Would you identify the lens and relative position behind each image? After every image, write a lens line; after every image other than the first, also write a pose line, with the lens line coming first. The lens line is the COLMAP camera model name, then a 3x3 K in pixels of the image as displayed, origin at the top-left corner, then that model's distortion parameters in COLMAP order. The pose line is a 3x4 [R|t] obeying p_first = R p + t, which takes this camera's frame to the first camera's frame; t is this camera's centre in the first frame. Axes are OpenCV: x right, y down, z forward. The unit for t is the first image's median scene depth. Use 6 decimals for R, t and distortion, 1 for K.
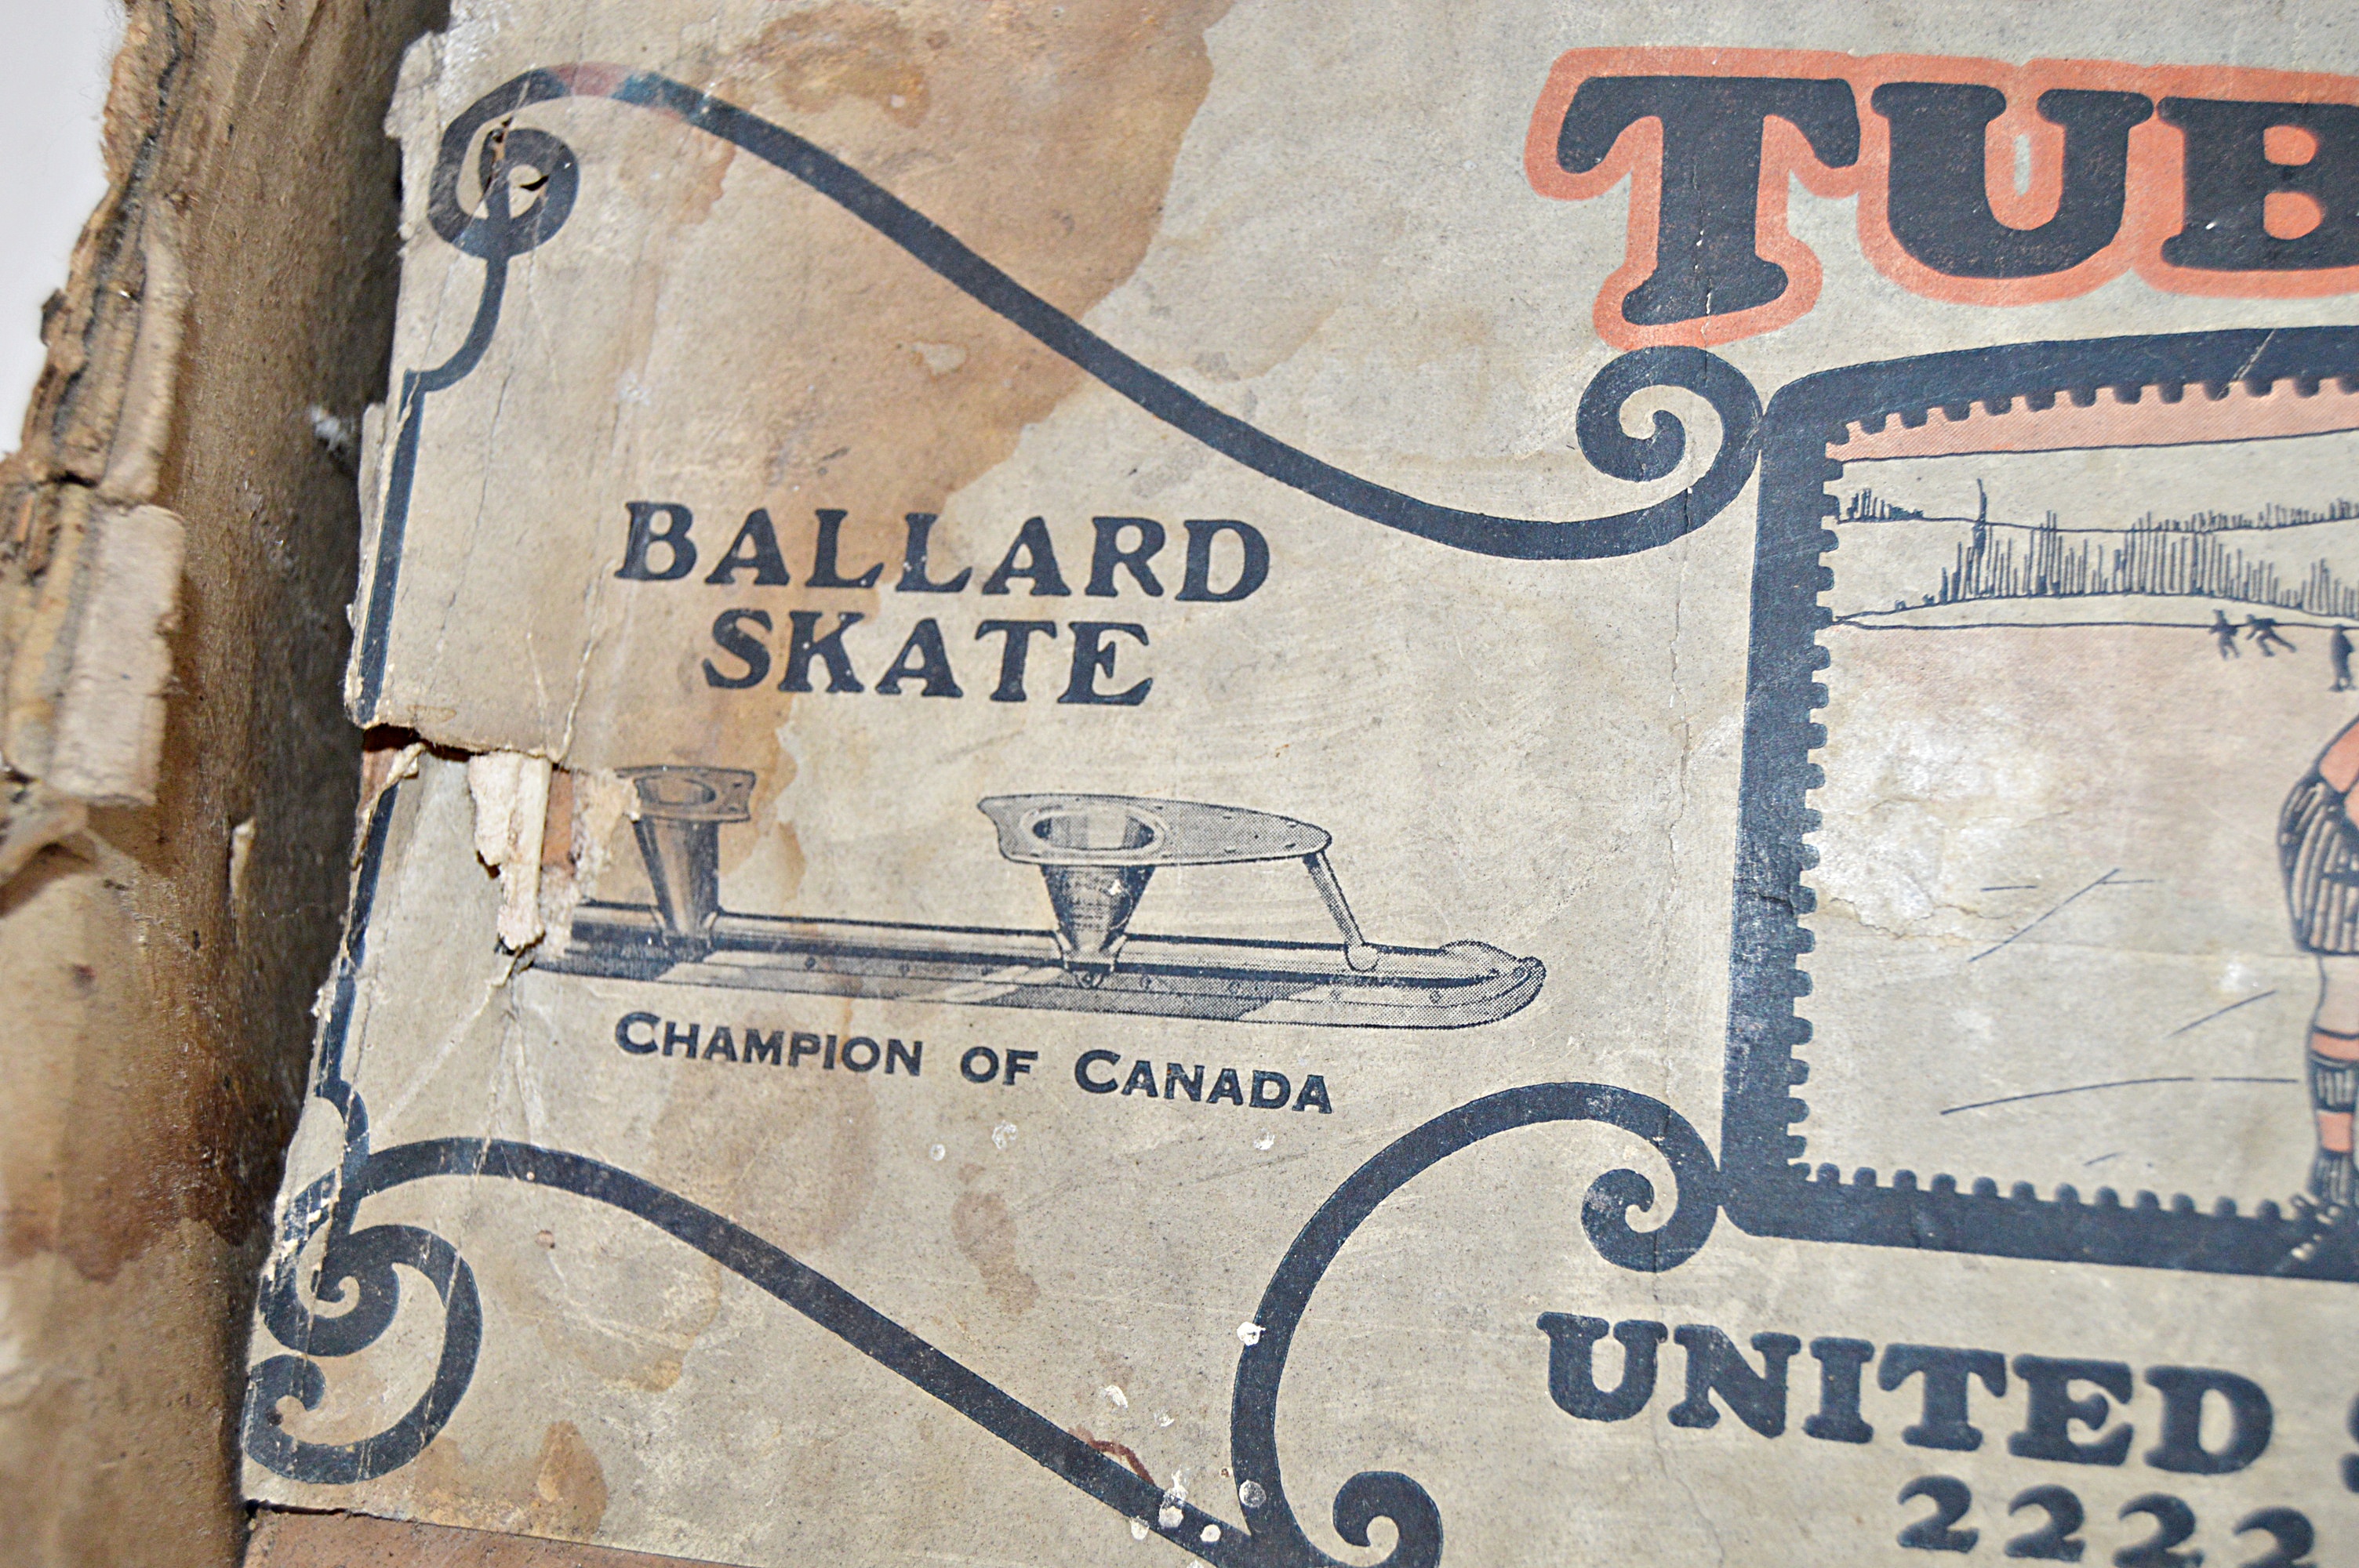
lens RADIAL K [[3072.3, 0, 1174.6], [0, 3072.3, 786.2], [0, 0, 1]] dist [-0.052097, 0.000000]
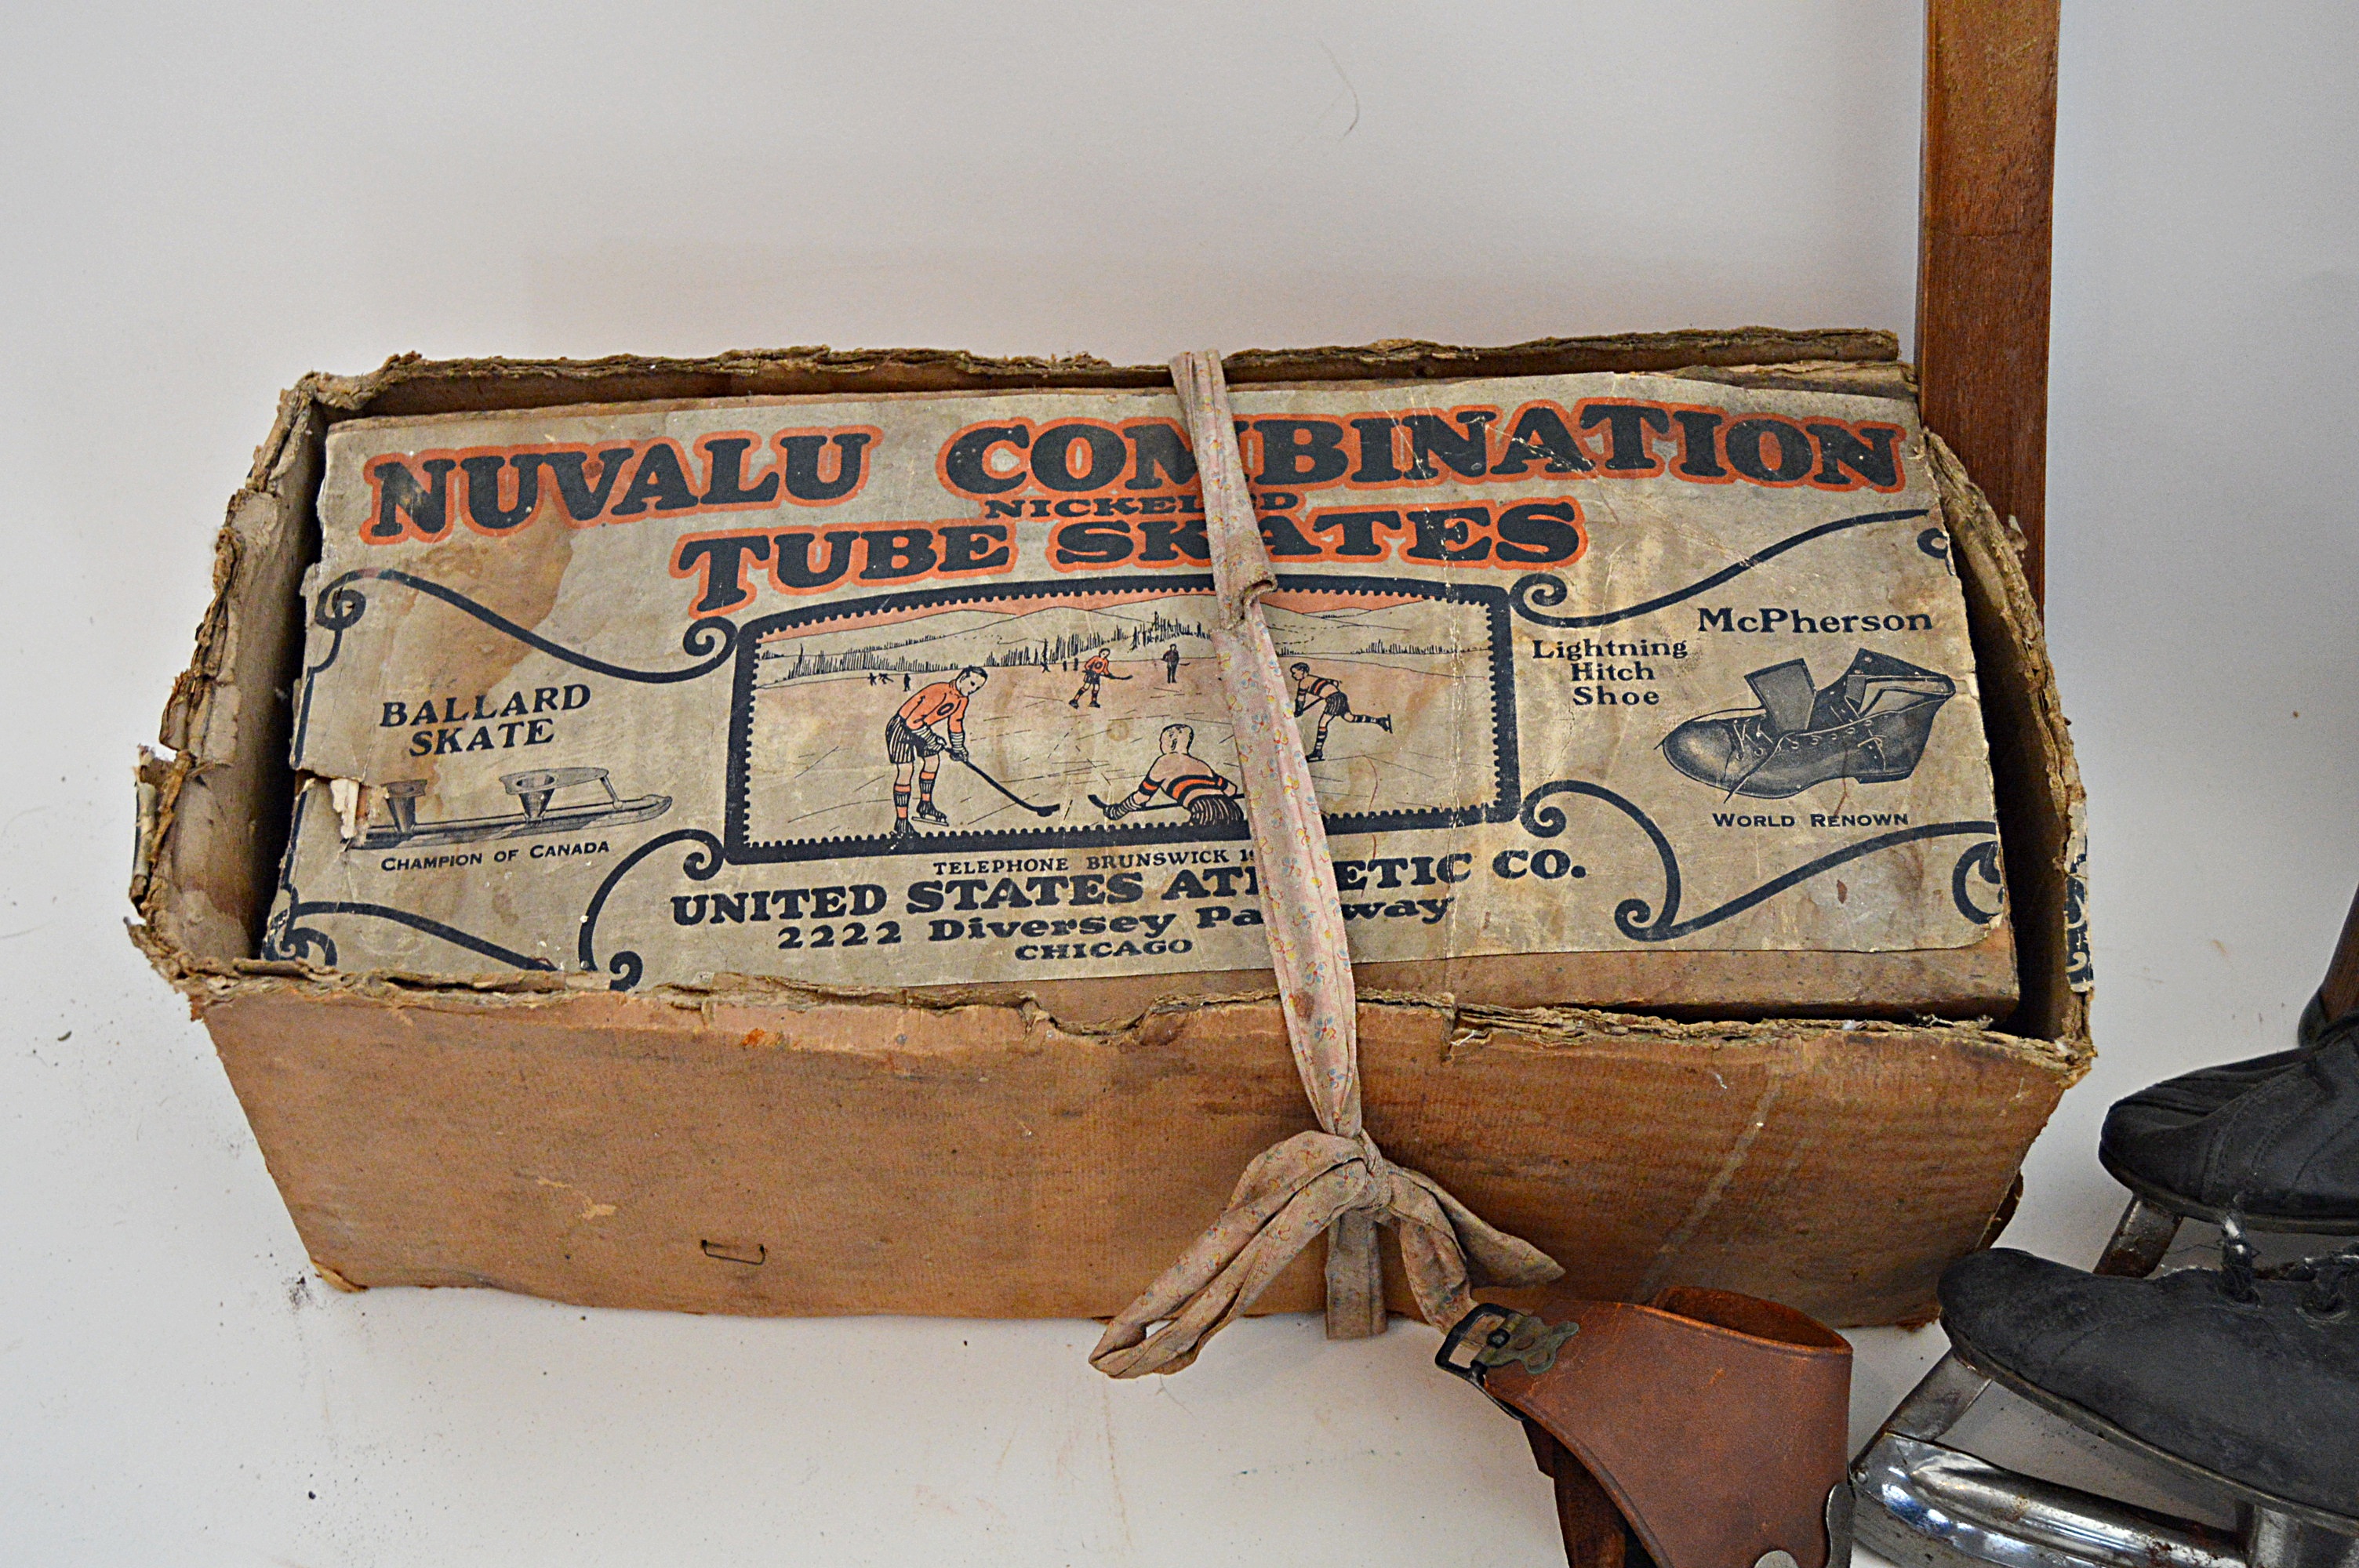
lens RADIAL K [[2899.0, 0, 1181.6], [0, 2899.0, 804.0], [0, 0, 1]] dist [-0.060013, 0.000000]
pose [[0.994893, -0.069092, 0.073588, 0.412225], [0.085791, 0.962921, -0.255780, 0.851435], [-0.053187, 0.260786, 0.963930, -1.865500]]
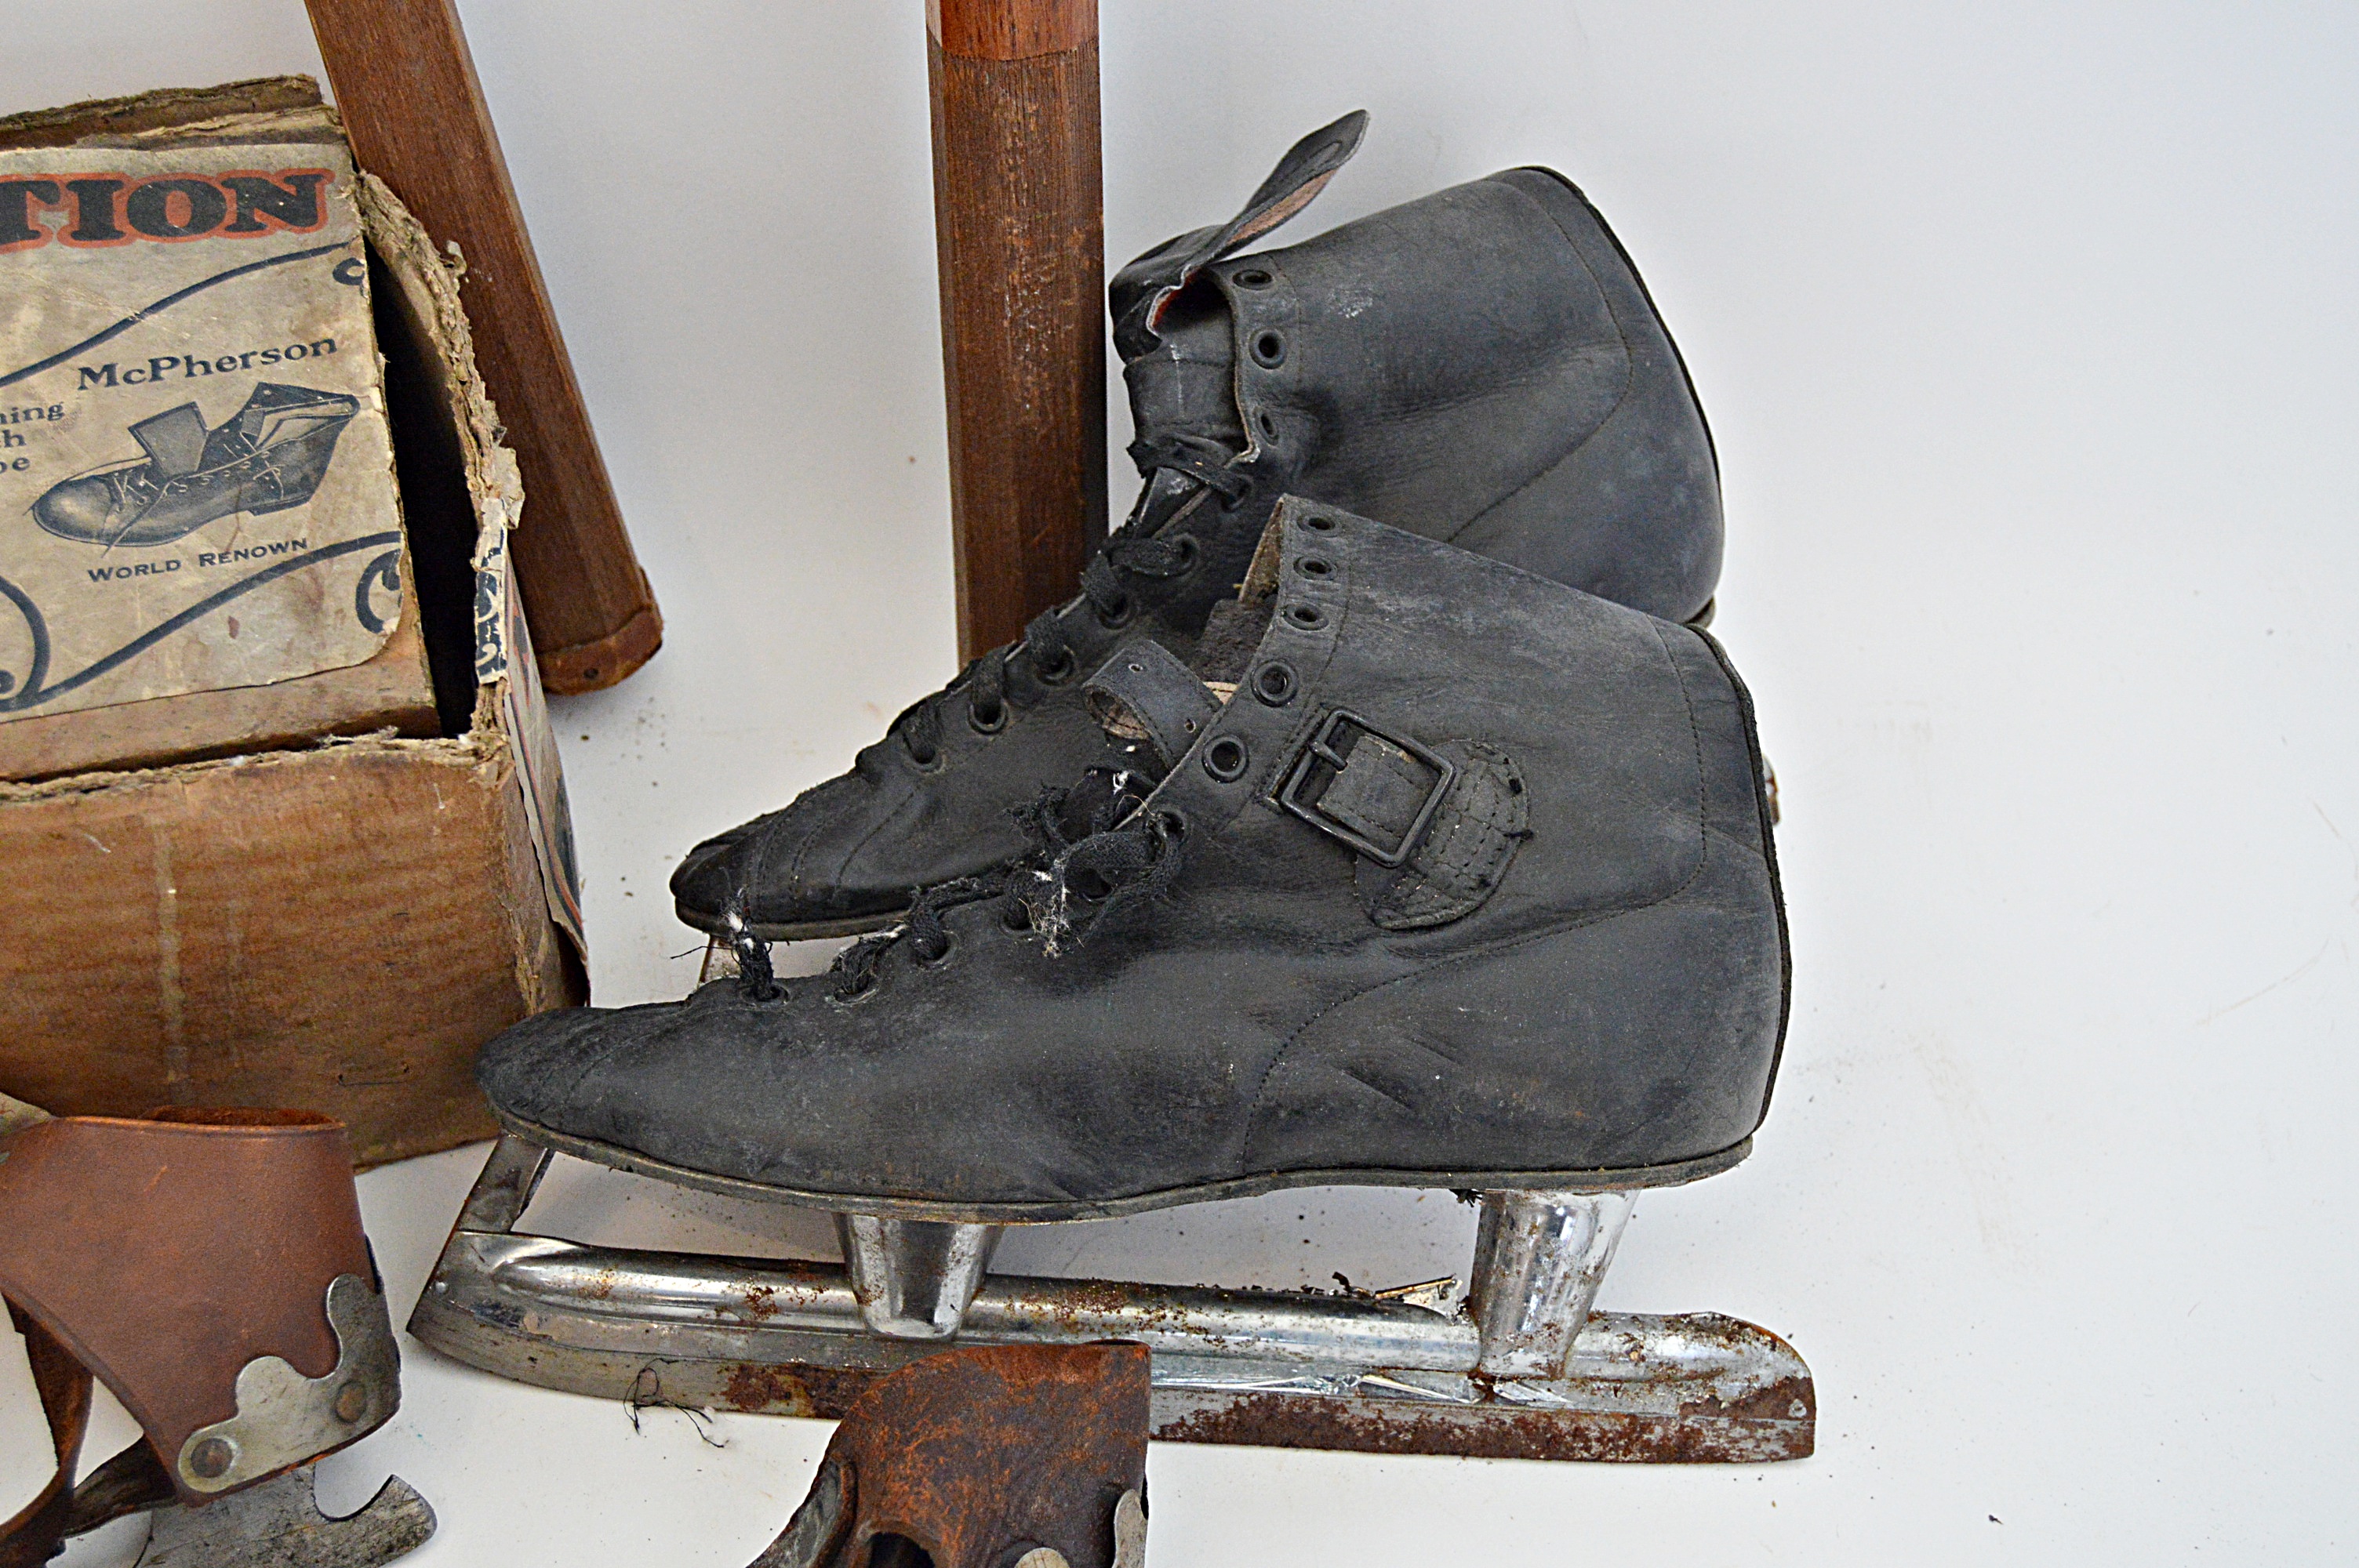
lens RADIAL K [[2899.0, 0, 1189.8], [0, 2899.0, 789.5], [0, 0, 1]] dist [-0.060013, 0.000000]
pose [[0.925356, -0.224427, 0.305532, 1.205754], [0.309622, 0.912456, -0.267503, 1.331117], [-0.218749, 0.342135, 0.913834, -1.633412]]
